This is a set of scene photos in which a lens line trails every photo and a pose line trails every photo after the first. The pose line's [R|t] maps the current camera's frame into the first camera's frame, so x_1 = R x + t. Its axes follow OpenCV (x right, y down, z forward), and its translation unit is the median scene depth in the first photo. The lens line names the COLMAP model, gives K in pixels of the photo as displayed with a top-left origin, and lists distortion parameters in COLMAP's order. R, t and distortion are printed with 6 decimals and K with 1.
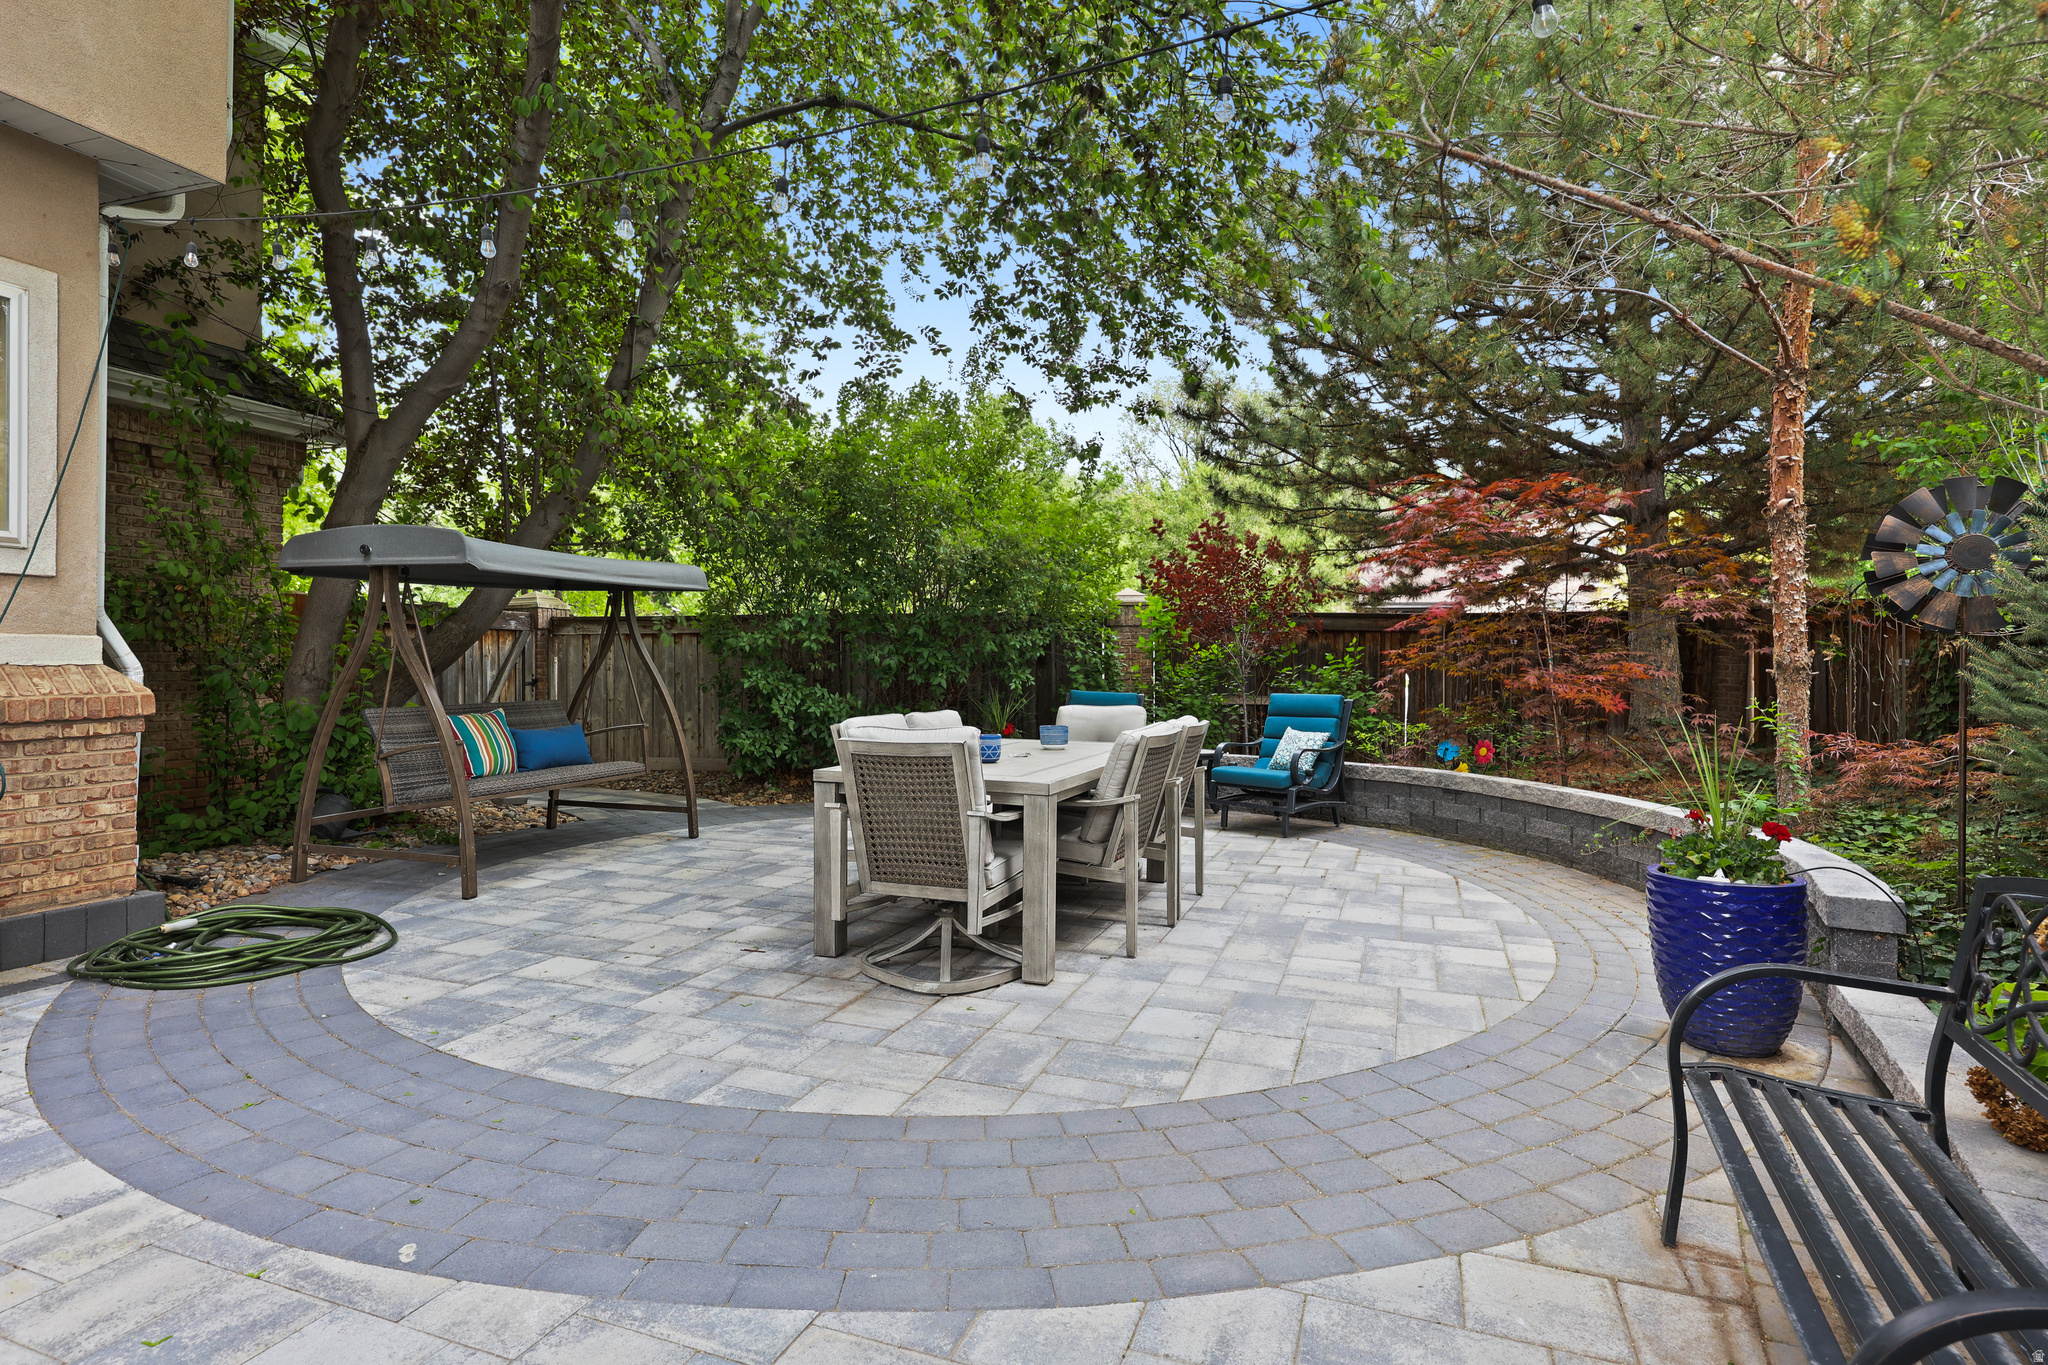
lens RADIAL K [[1005.1, 0, 1024.0], [0, 1005.1, 682.5], [0, 0, 1]] dist [0.000376, 0.000074]
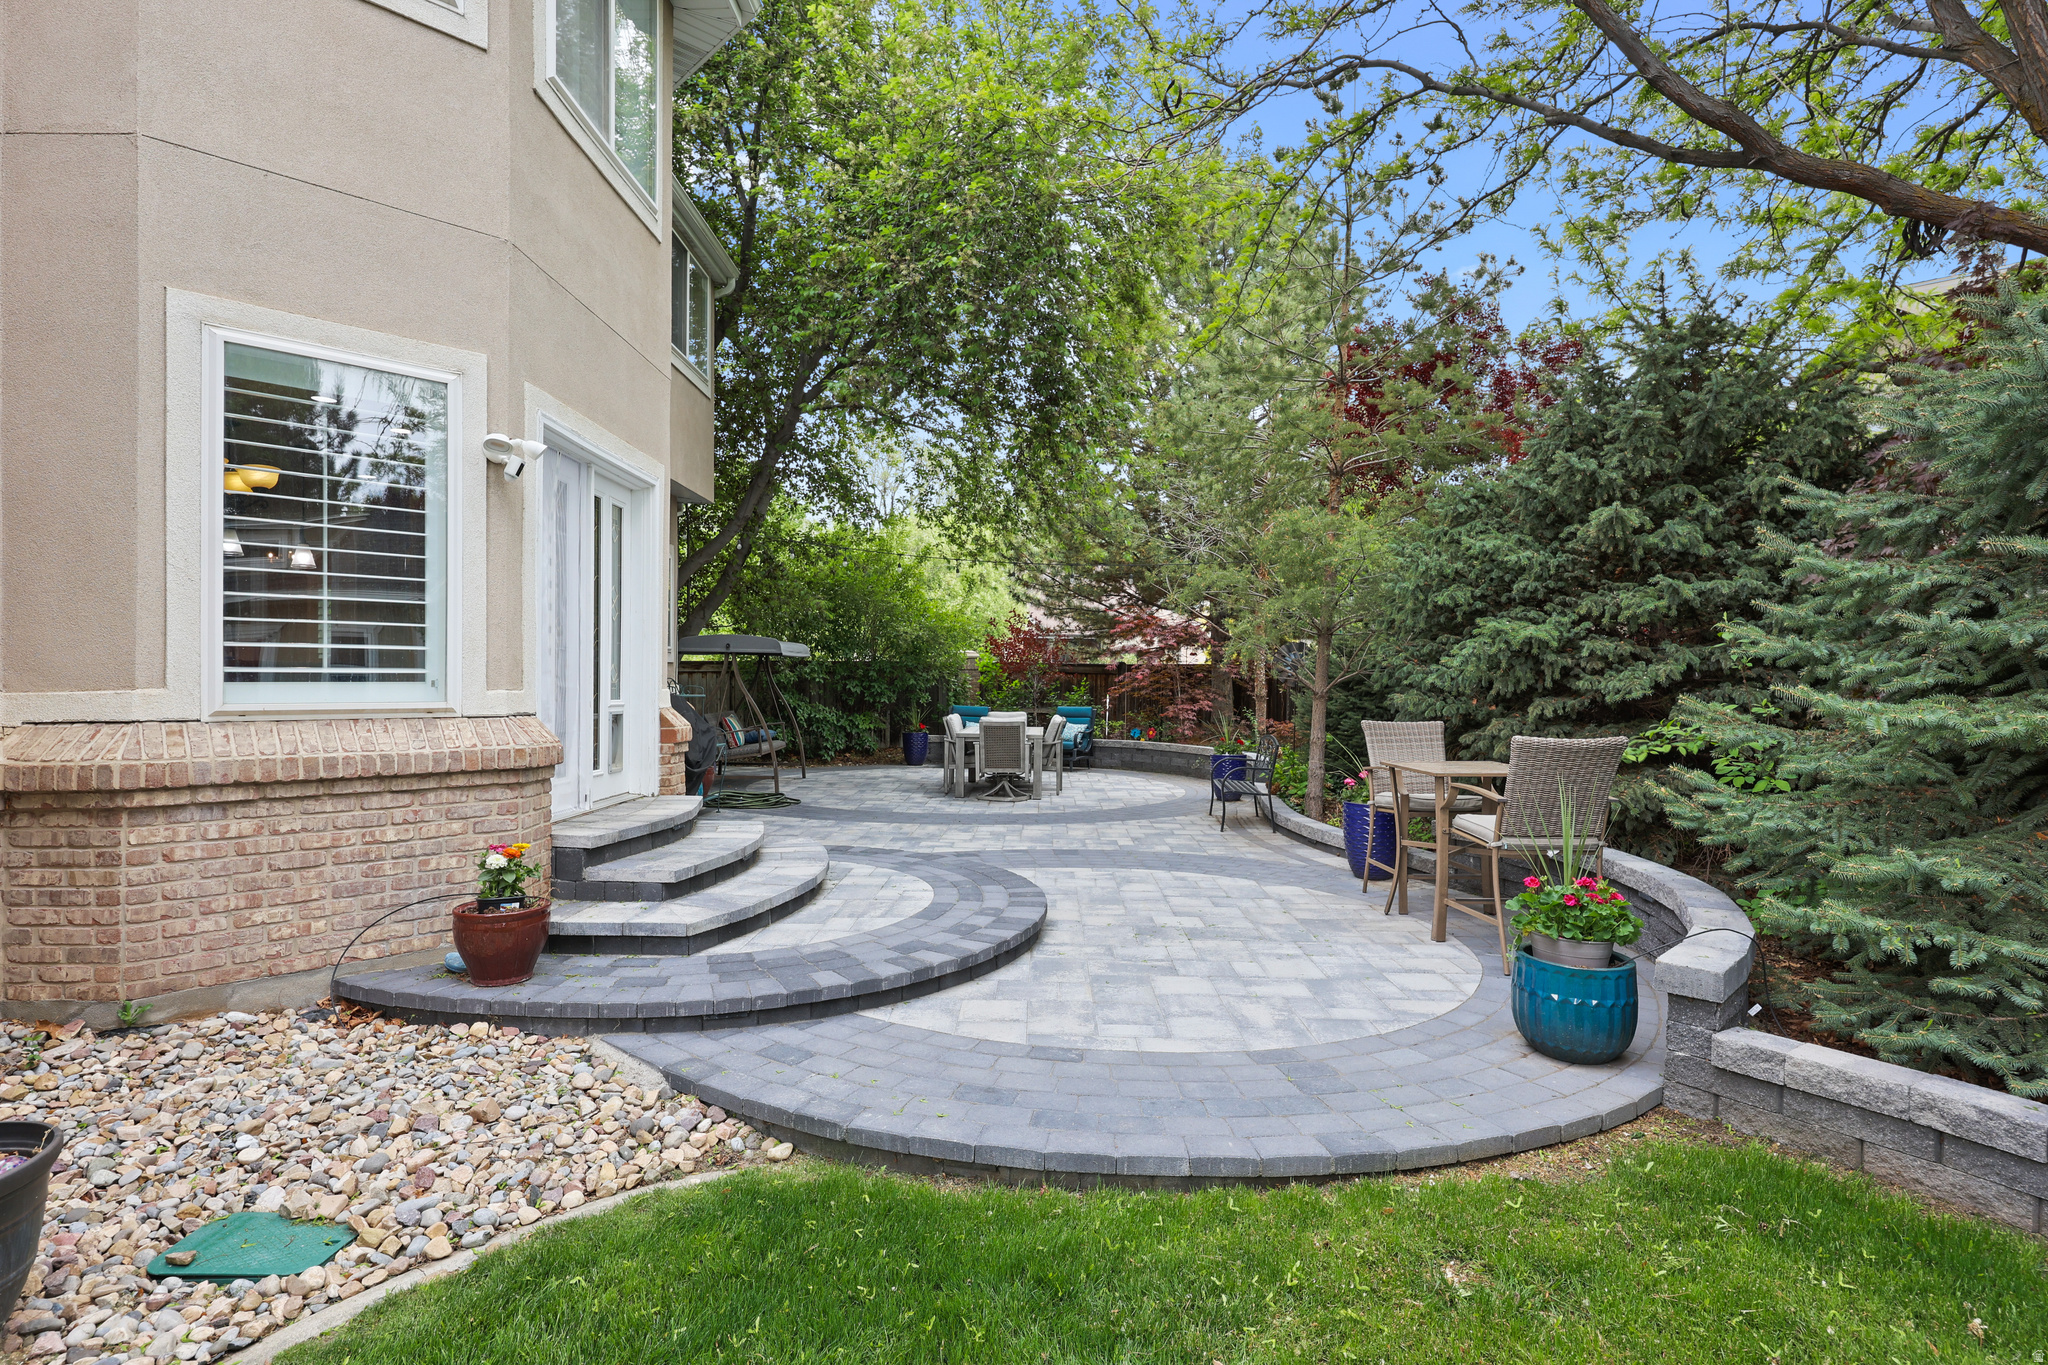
lens RADIAL K [[1005.1, 0, 1024.0], [0, 1005.1, 682.5], [0, 0, 1]] dist [0.000376, 0.000074]
pose [[0.944739, 0.001961, 0.327817, -0.524415], [0.001838, 0.999935, -0.011277, -0.016497], [-0.327817, 0.011256, 0.944674, -0.978720]]
